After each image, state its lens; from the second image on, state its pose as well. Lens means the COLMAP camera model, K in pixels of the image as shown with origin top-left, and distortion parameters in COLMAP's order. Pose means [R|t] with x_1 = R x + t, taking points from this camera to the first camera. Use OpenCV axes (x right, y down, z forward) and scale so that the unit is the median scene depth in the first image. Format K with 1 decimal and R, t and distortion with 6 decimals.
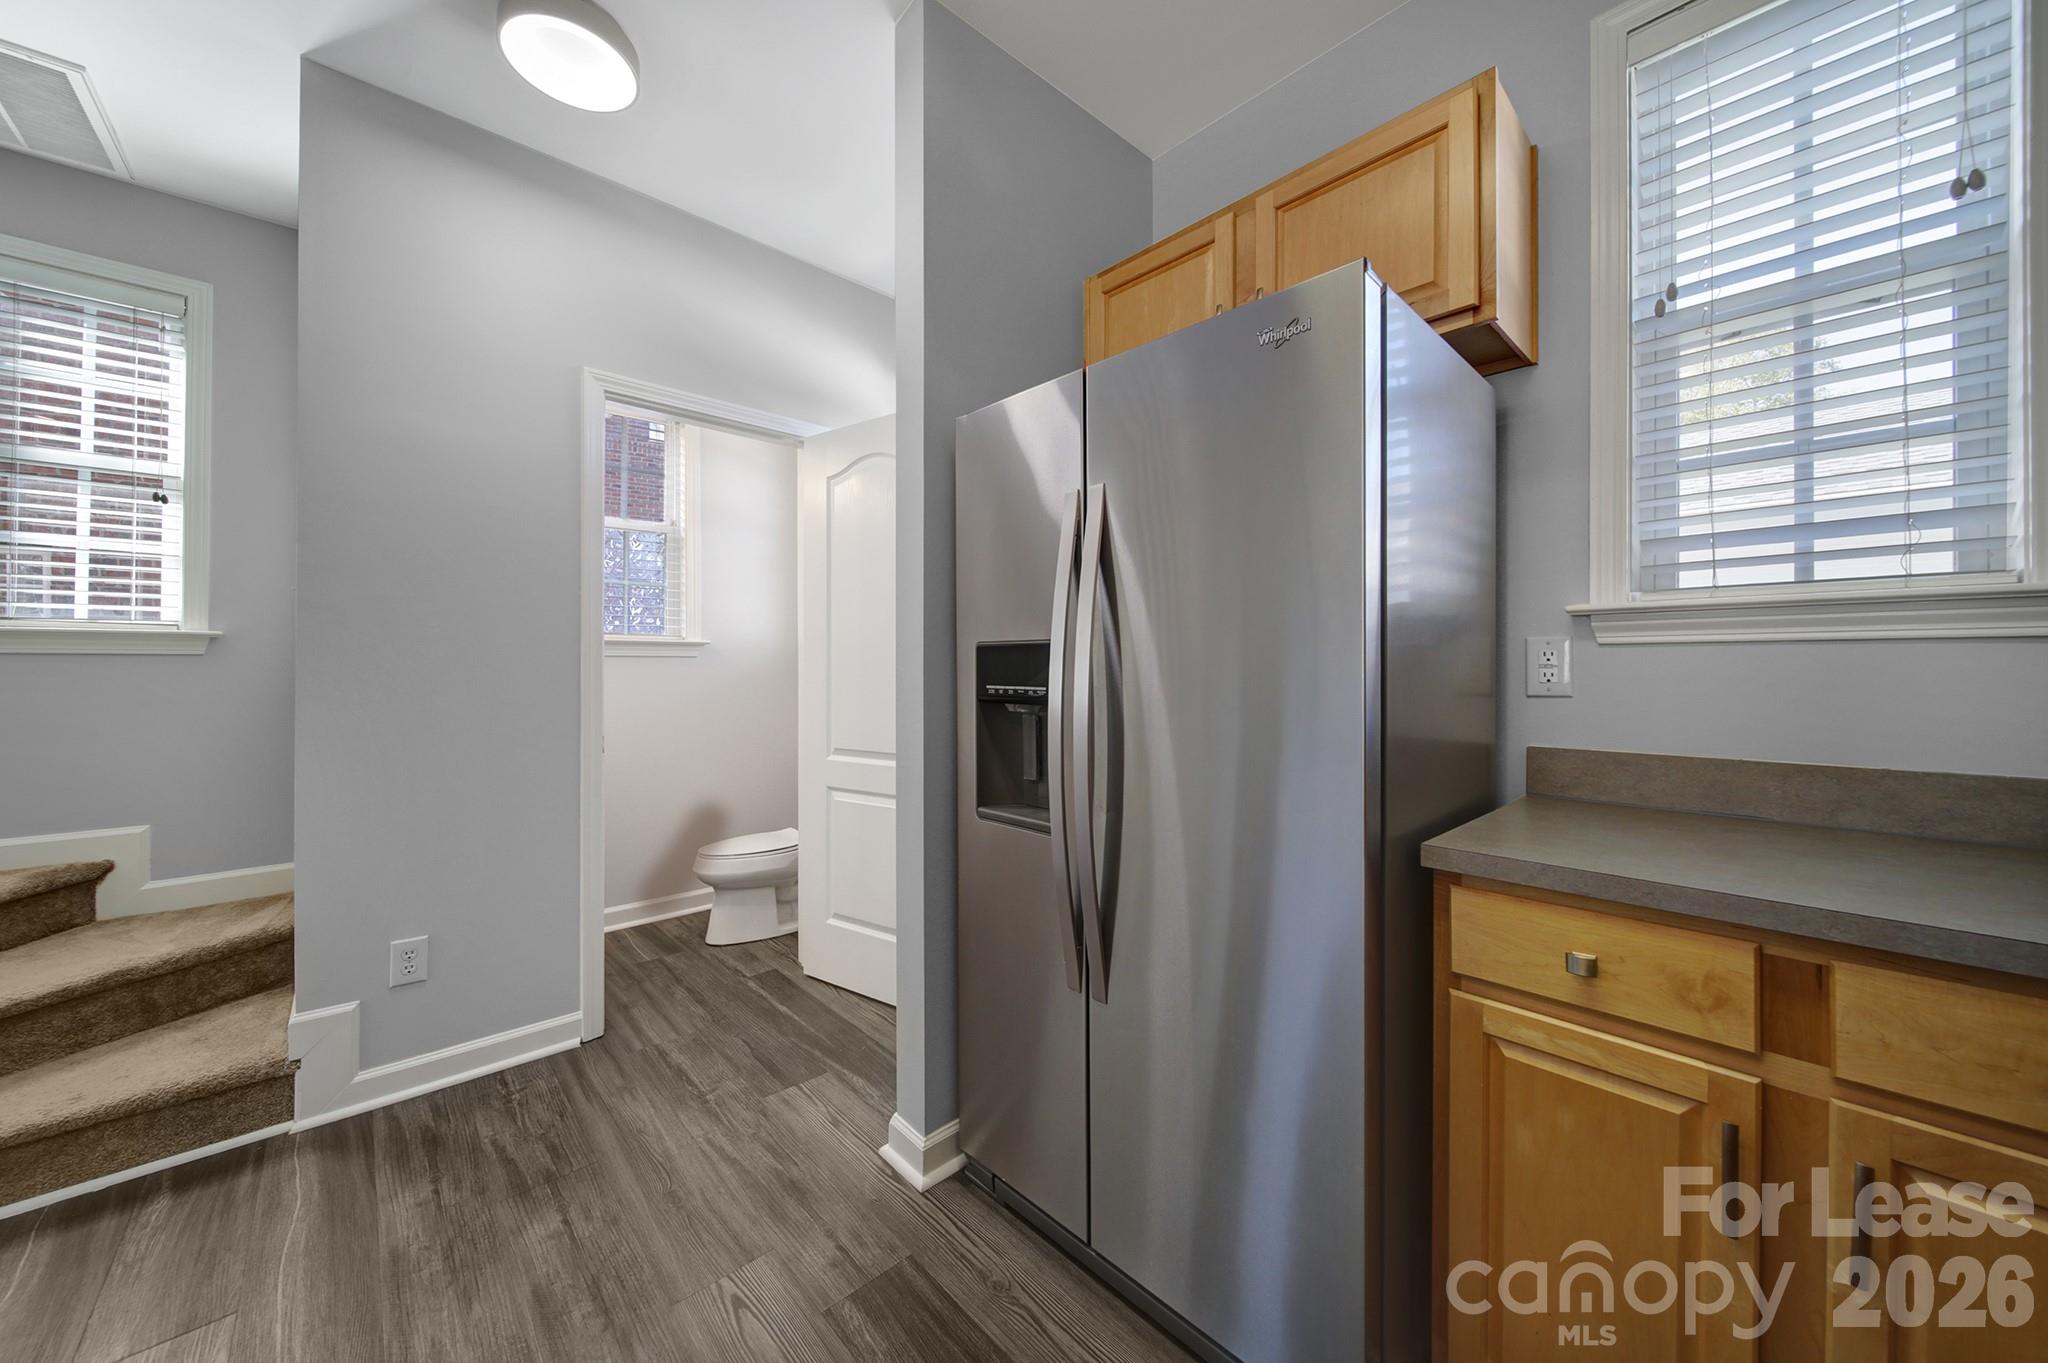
lens RADIAL K [[722.1, 0, 1036.6], [0, 722.1, 666.9], [0, 0, 1]] dist [-0.004625, -0.000193]
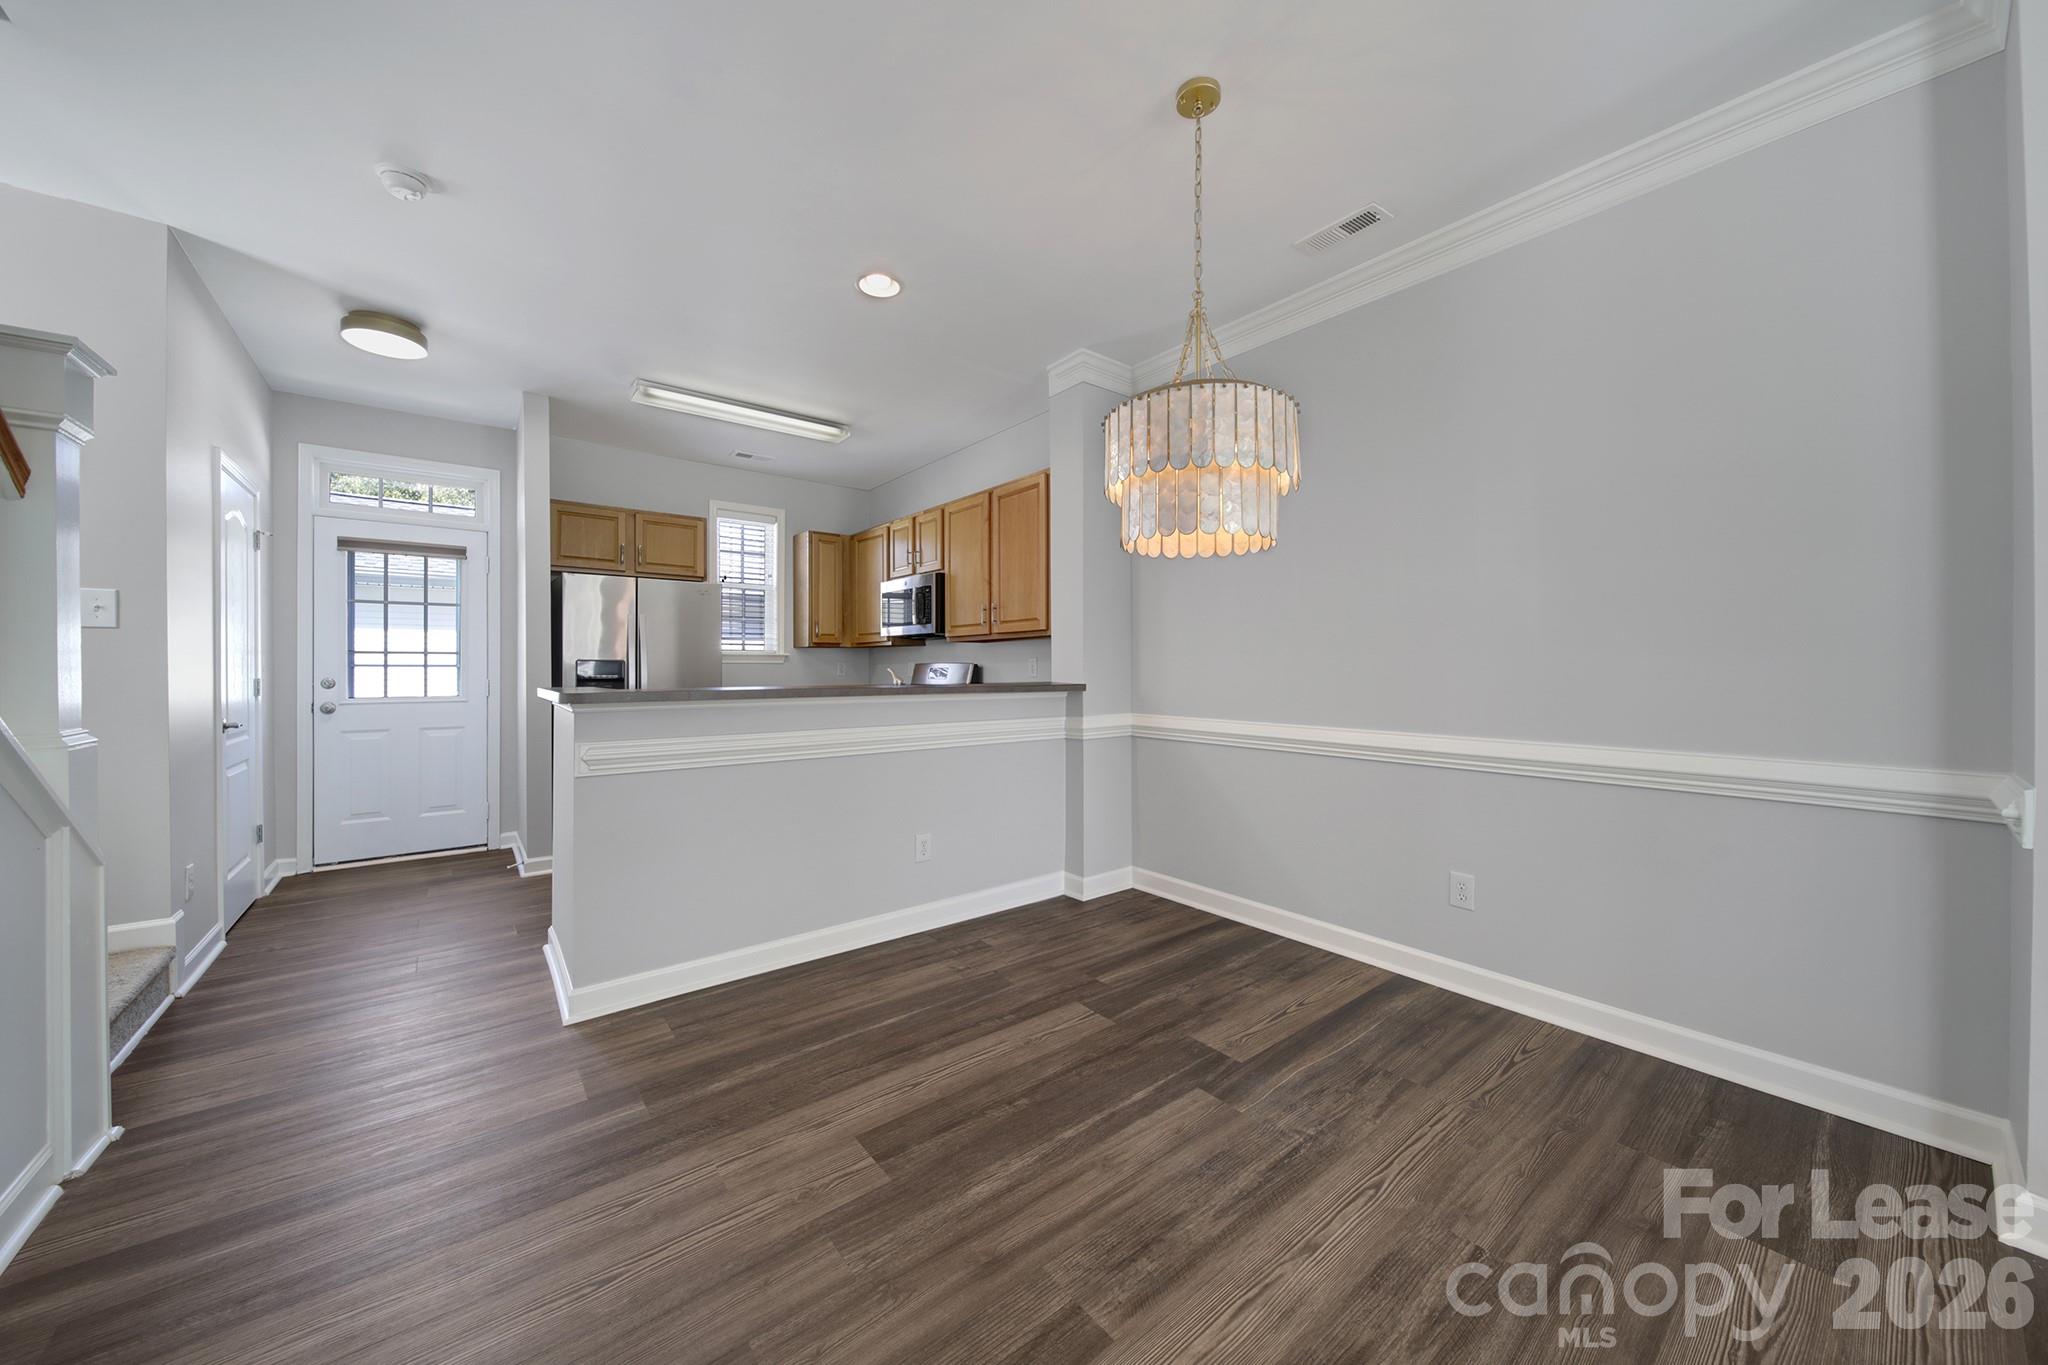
lens RADIAL K [[722.1, 0, 1027.7], [0, 722.1, 675.2], [0, 0, 1]] dist [-0.004625, -0.000193]
pose [[0.075770, -0.008210, 0.997092, -2.106683], [-0.000145, 0.999966, 0.008245, -0.000832], [-0.997125, -0.000769, 0.075766, -0.700891]]
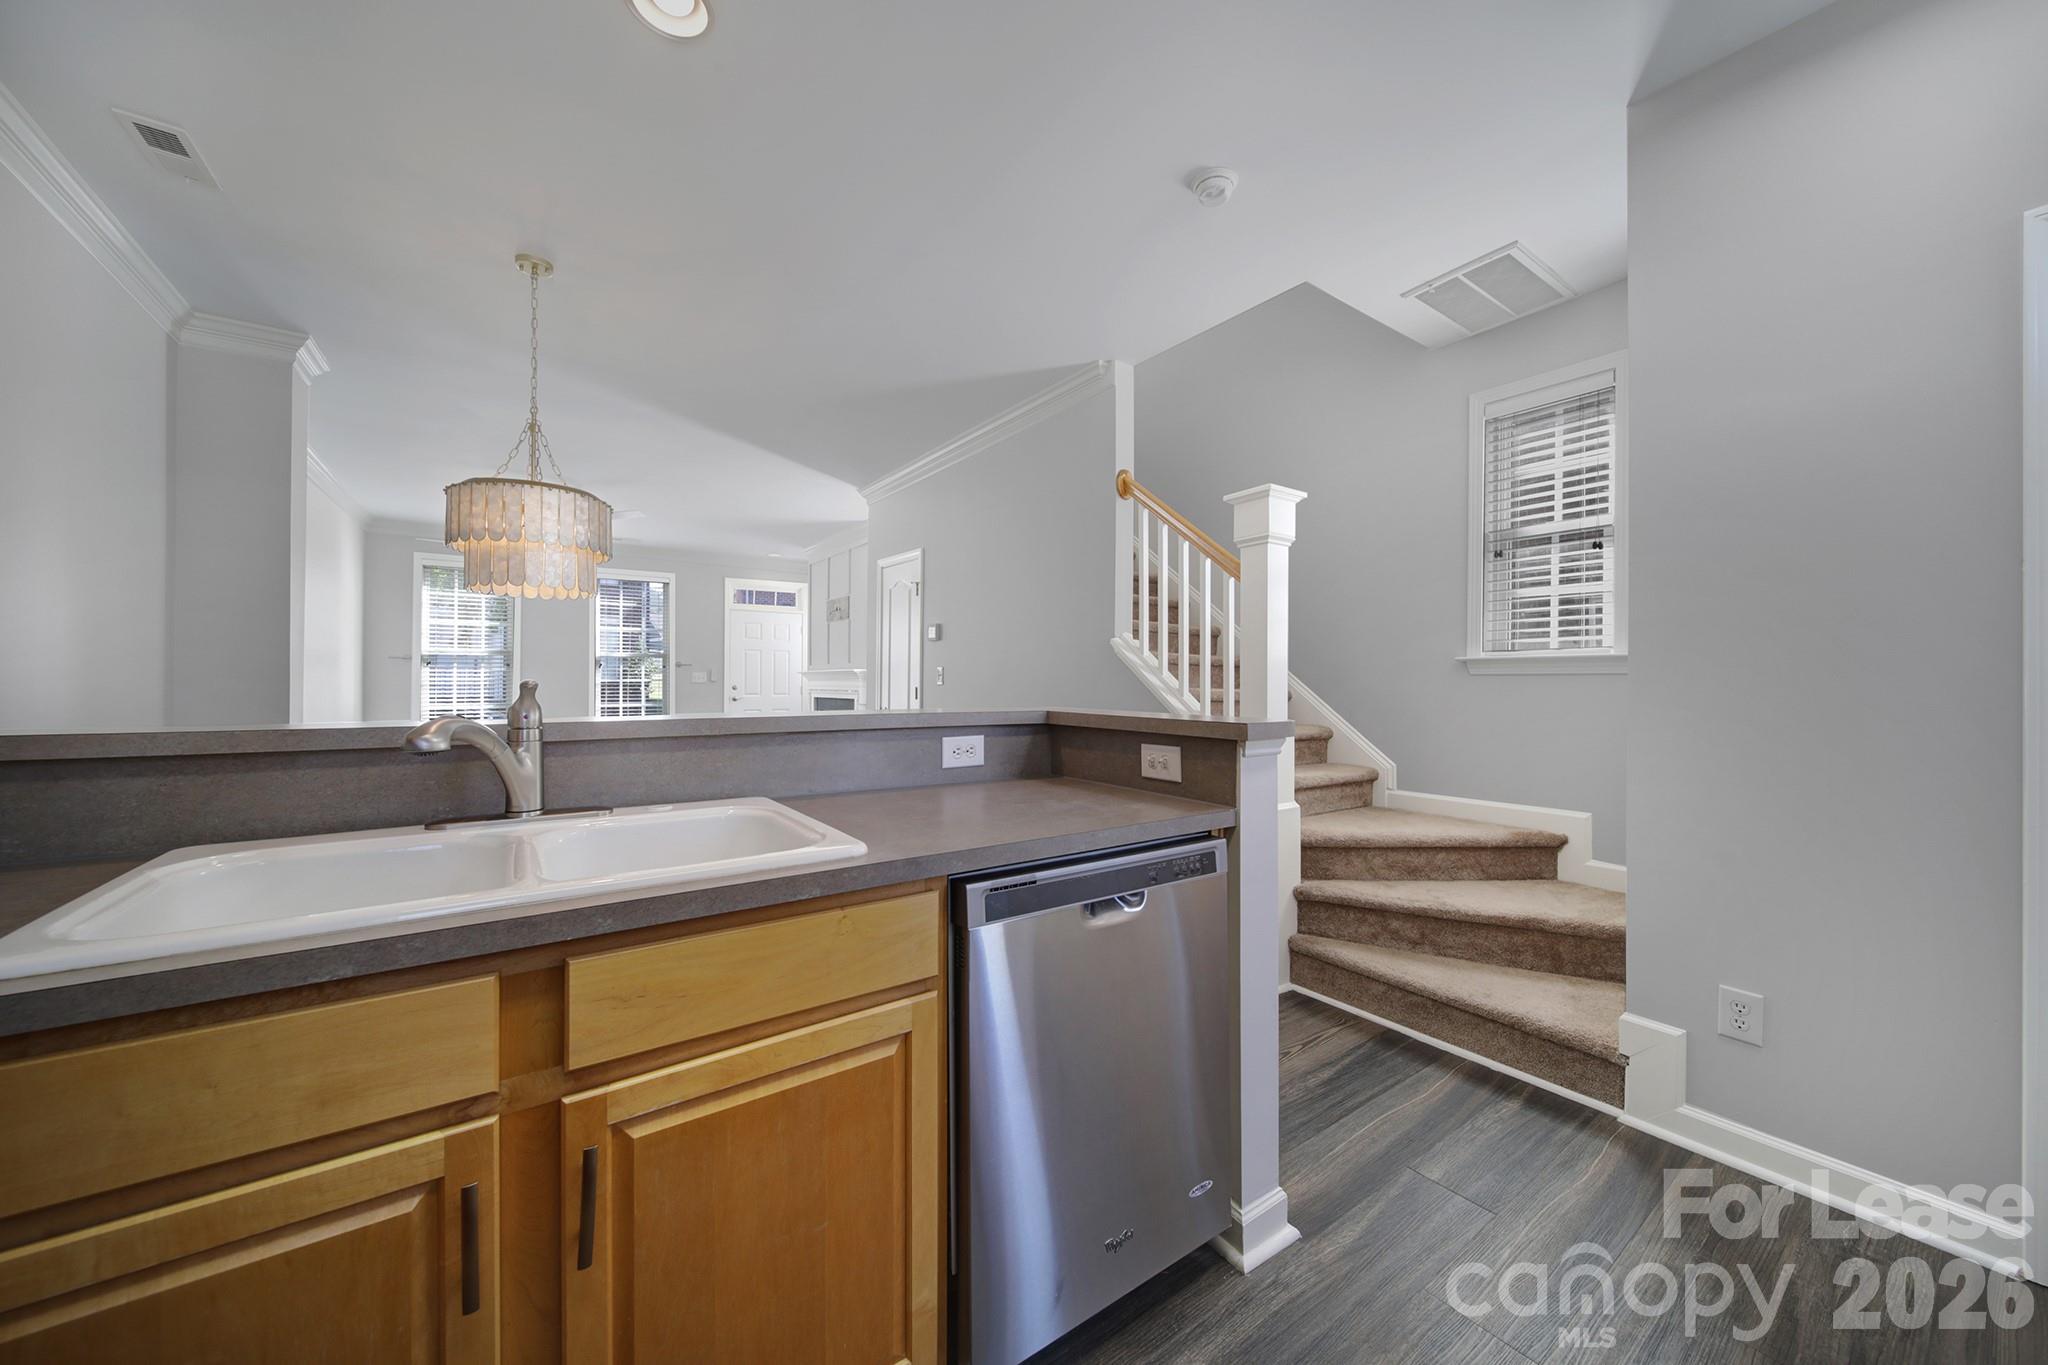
lens RADIAL K [[722.1, 0, 1028.9], [0, 722.1, 686.1], [0, 0, 1]] dist [-0.004625, -0.000193]
pose [[-0.126151, 0.005180, -0.991998, 0.113650], [-0.001903, 0.999983, 0.005464, -0.003002], [0.992009, 0.002577, -0.126139, 0.217385]]
